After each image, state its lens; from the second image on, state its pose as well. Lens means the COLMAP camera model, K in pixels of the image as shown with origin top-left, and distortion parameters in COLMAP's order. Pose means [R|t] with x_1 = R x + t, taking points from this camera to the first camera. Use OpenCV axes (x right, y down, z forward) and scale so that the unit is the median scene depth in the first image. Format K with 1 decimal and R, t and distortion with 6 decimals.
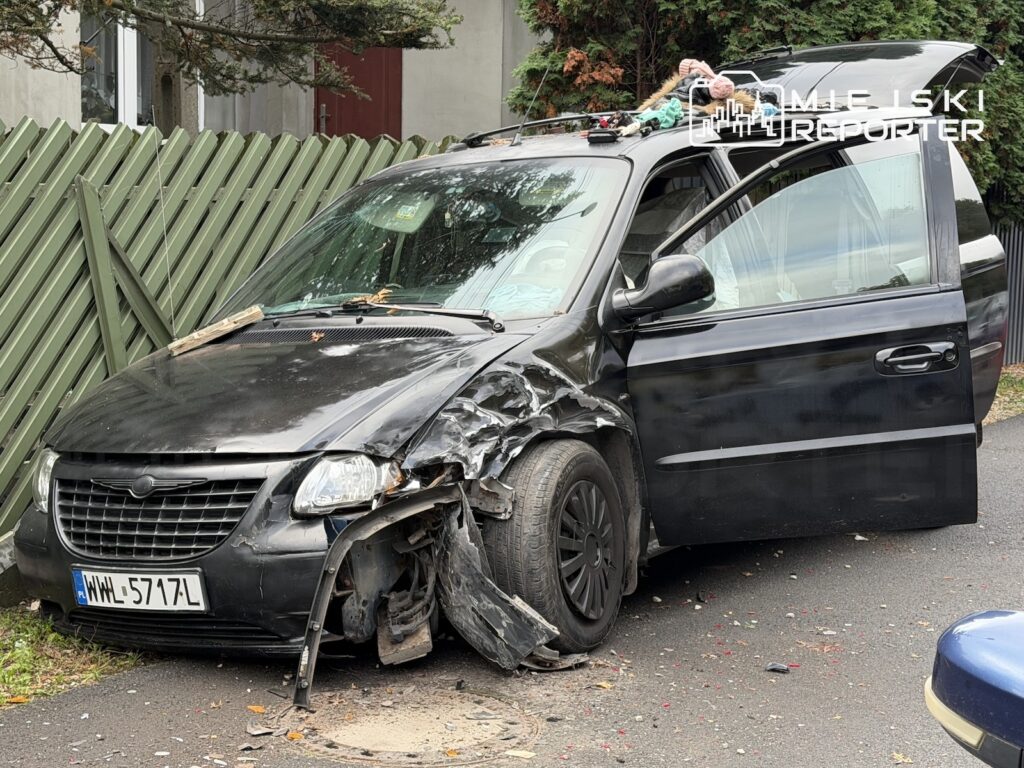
lens RADIAL K [[1893.2, 0, 512.0], [0, 1893.2, 384.0], [0, 0, 1]] dist [0.099824, 0.148399]
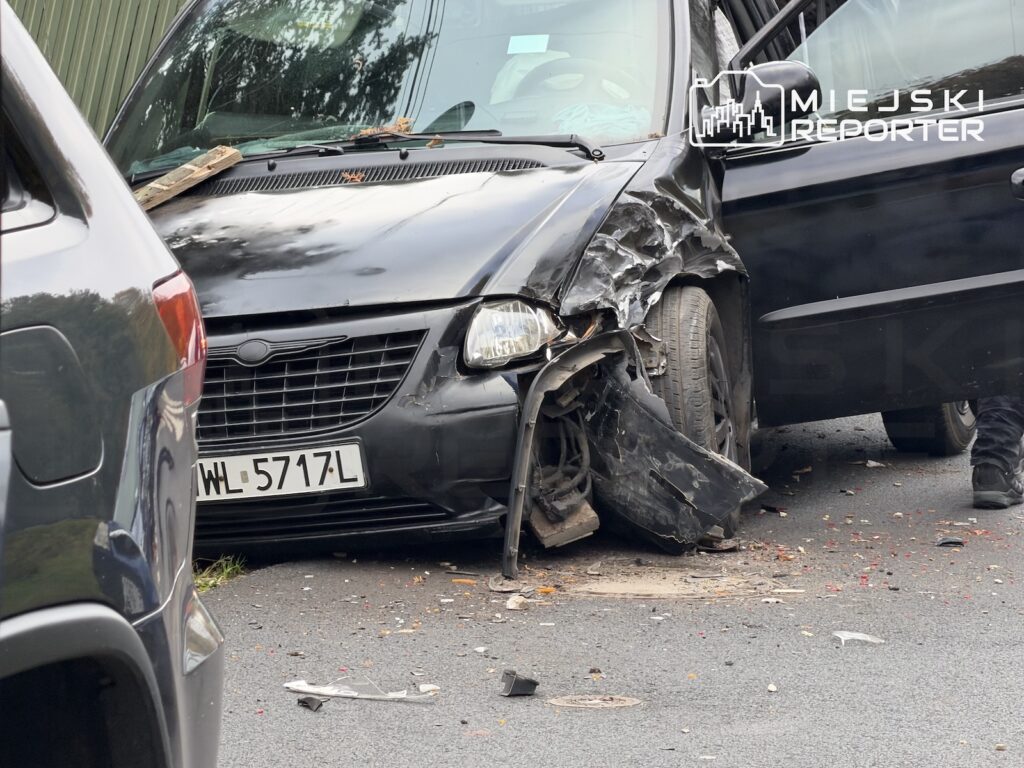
lens RADIAL K [[6858.3, 0, 512.0], [0, 6858.3, 384.0], [0, 0, 1]] dist [-0.283830, 1.201366]
pose [[0.943812, -0.042488, 0.327740, -1.088857], [0.053293, 0.998289, -0.024055, 0.147986], [-0.326157, 0.040170, 0.944462, -1.906724]]
